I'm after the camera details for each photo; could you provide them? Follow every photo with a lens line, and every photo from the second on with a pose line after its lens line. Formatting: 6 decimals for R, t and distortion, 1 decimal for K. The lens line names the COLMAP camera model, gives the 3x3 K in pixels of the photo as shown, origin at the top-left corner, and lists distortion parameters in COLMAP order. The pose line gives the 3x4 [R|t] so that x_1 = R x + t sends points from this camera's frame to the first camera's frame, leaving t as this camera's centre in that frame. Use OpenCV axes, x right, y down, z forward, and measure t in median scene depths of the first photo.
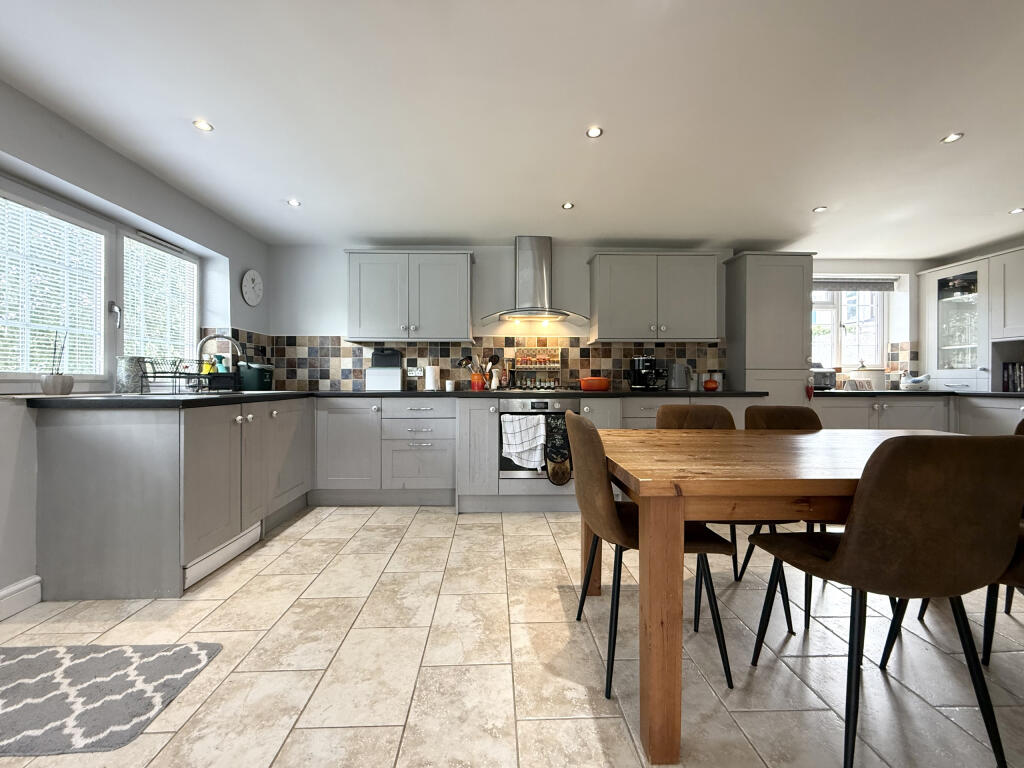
lens RADIAL K [[411.6, 0, 510.0], [0, 411.6, 382.6], [0, 0, 1]] dist [-0.001698, 0.000039]
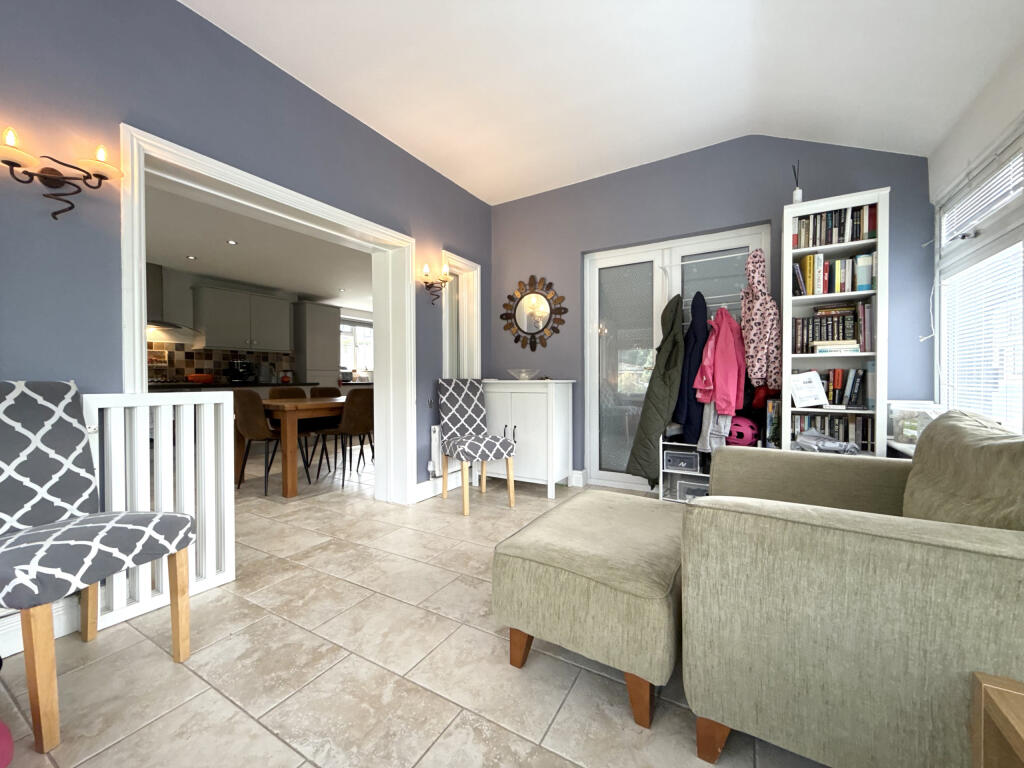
lens RADIAL K [[411.6, 0, 508.0], [0, 411.6, 382.8], [0, 0, 1]] dist [-0.001698, 0.000039]
pose [[0.538870, -0.011264, 0.842313, -0.424625], [0.006941, 0.999936, 0.008931, 0.011652], [-0.842360, 0.001034, 0.538914, -0.641732]]
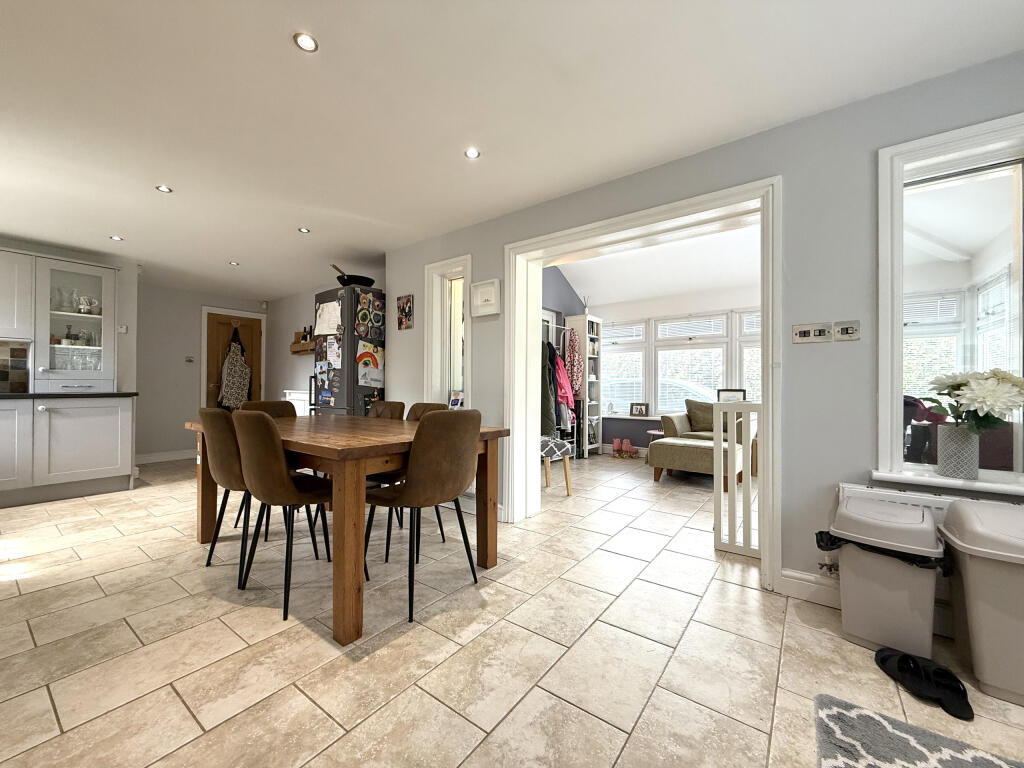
lens RADIAL K [[411.6, 0, 511.4], [0, 411.6, 385.4], [0, 0, 1]] dist [-0.001698, 0.000039]
pose [[-0.785723, -0.000422, 0.618578, -0.320217], [-0.004465, 0.999978, -0.004989, 0.002778], [-0.618562, -0.006682, -0.785707, 0.813666]]
